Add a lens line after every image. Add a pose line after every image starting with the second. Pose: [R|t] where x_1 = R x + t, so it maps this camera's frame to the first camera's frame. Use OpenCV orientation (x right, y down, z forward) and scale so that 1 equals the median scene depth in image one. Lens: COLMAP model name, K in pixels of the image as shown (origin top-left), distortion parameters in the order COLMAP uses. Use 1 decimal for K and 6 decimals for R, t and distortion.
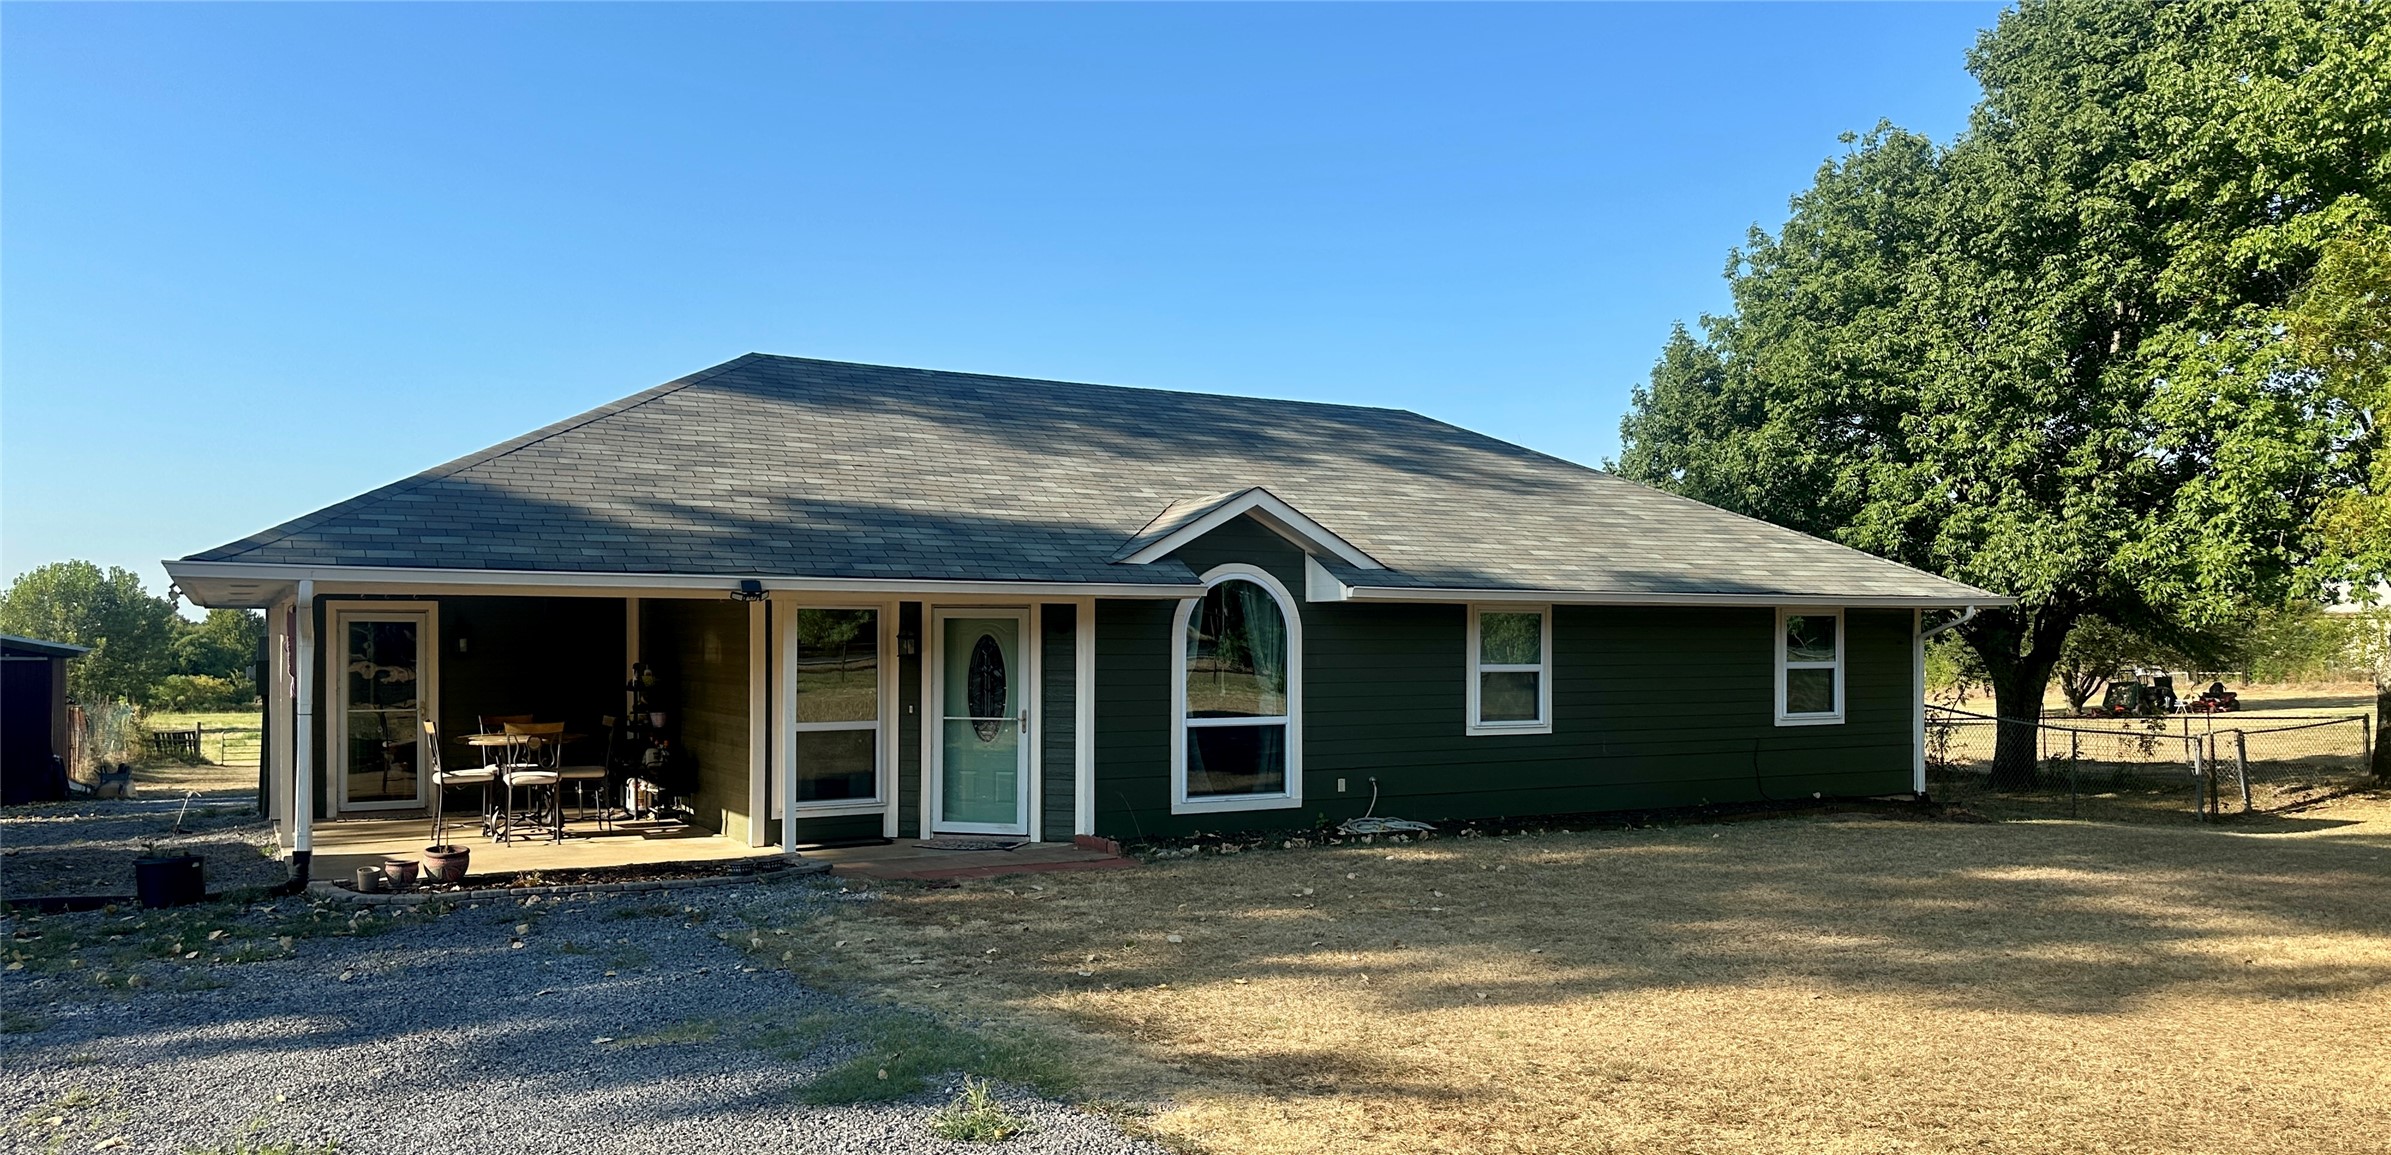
lens RADIAL K [[1695.0, 0, 1195.5], [0, 1695.0, 577.5], [0, 0, 1]] dist [0.046568, -0.001753]
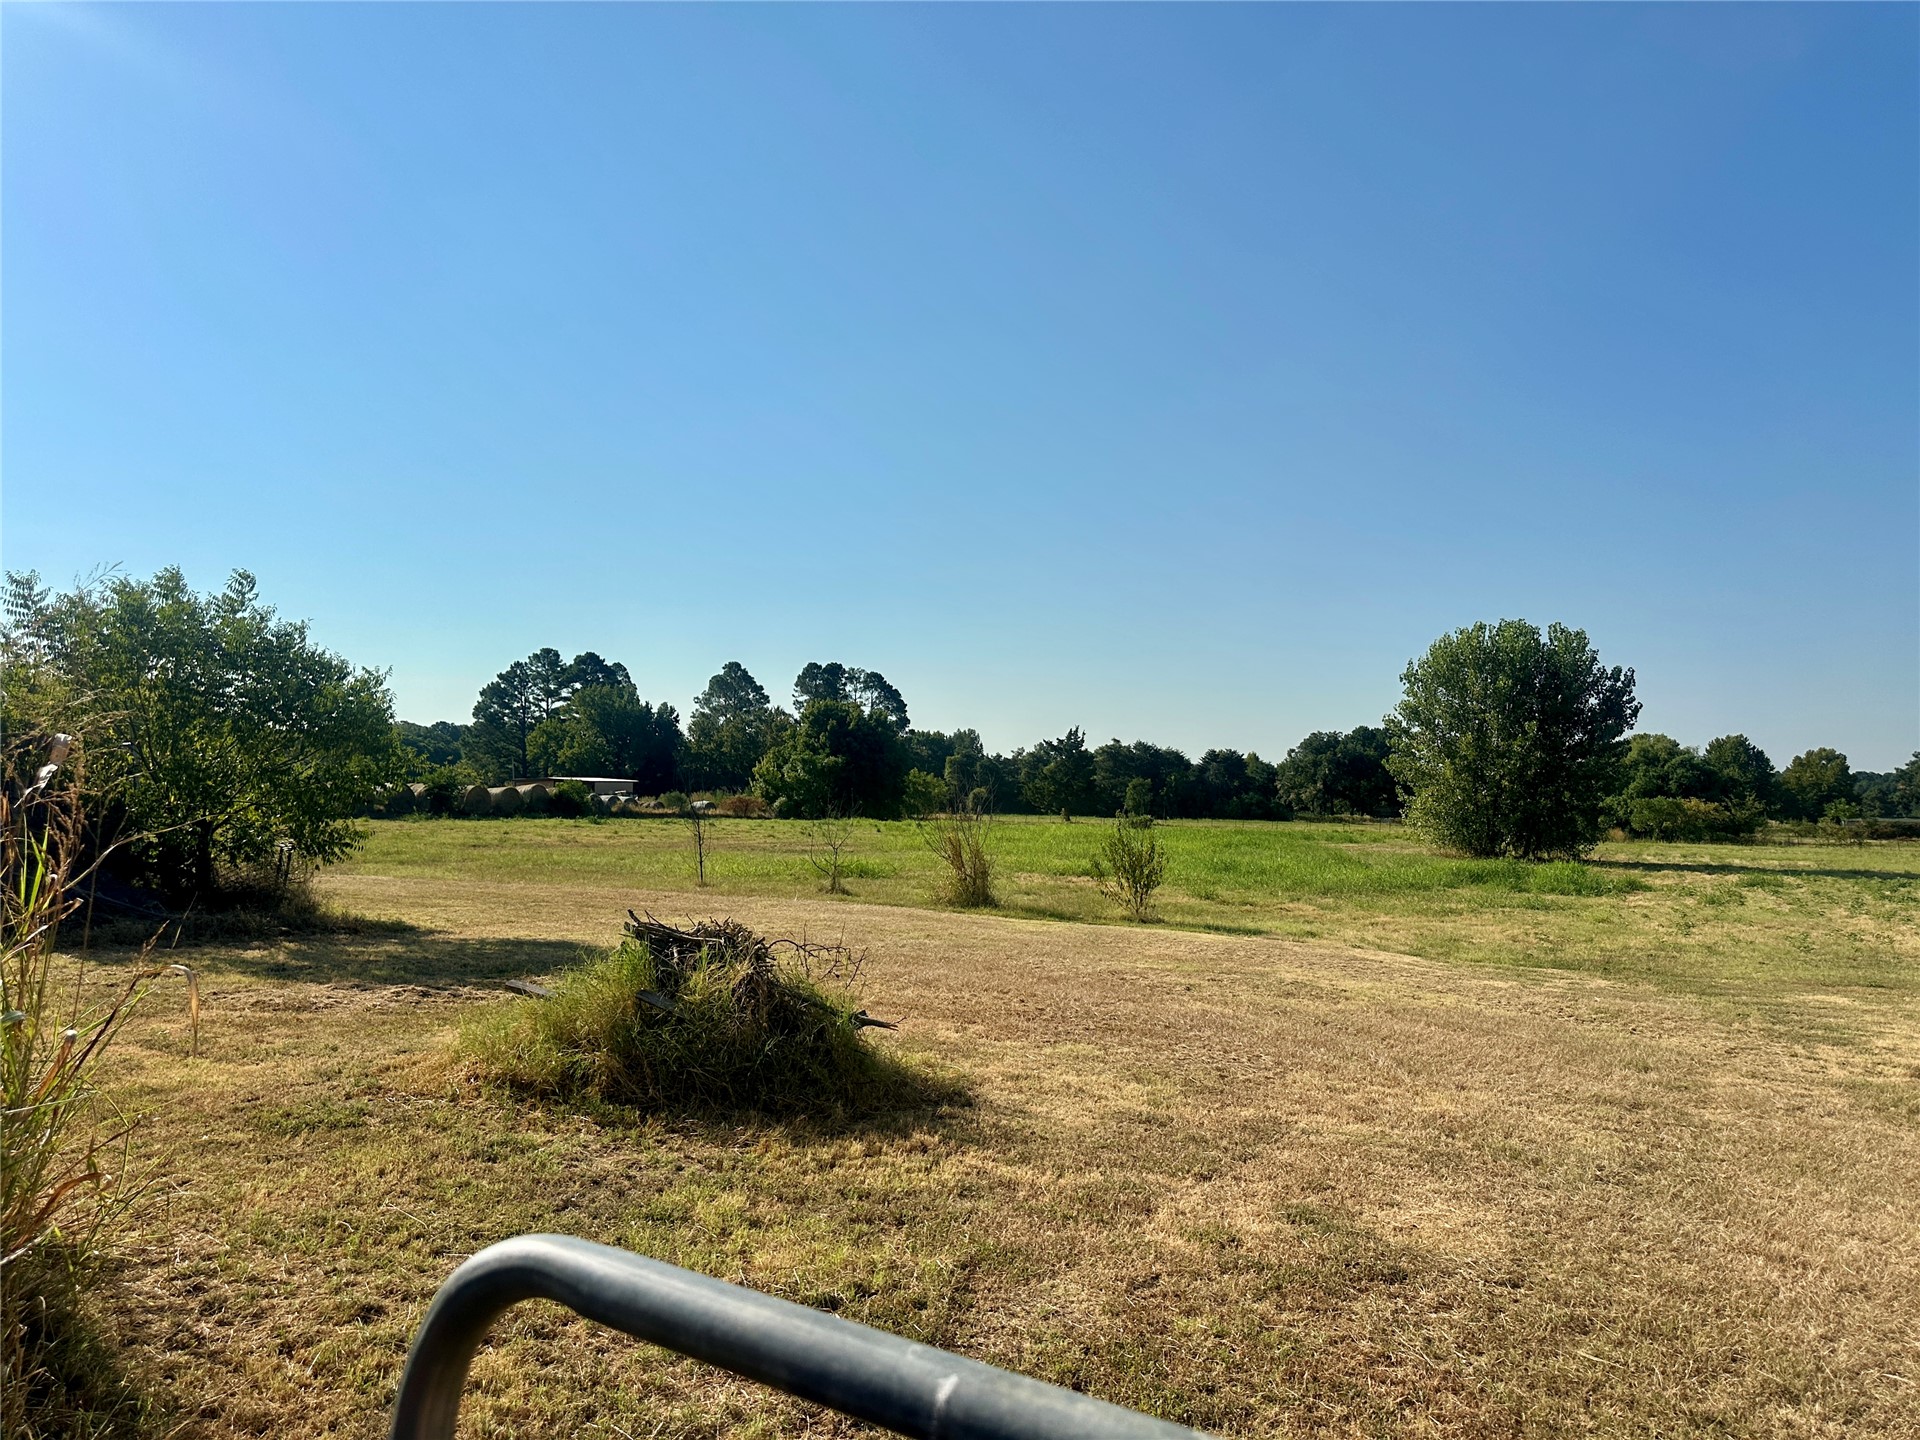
lens RADIAL K [[1360.9, 0, 970.1], [0, 1360.9, 724.2], [0, 0, 1]] dist [0.039536, -0.038592]
pose [[0.520322, -0.031124, -0.853403, -0.116170], [0.020861, 0.999501, -0.023733, 0.017984], [0.853715, -0.005454, 0.520712, 0.216528]]
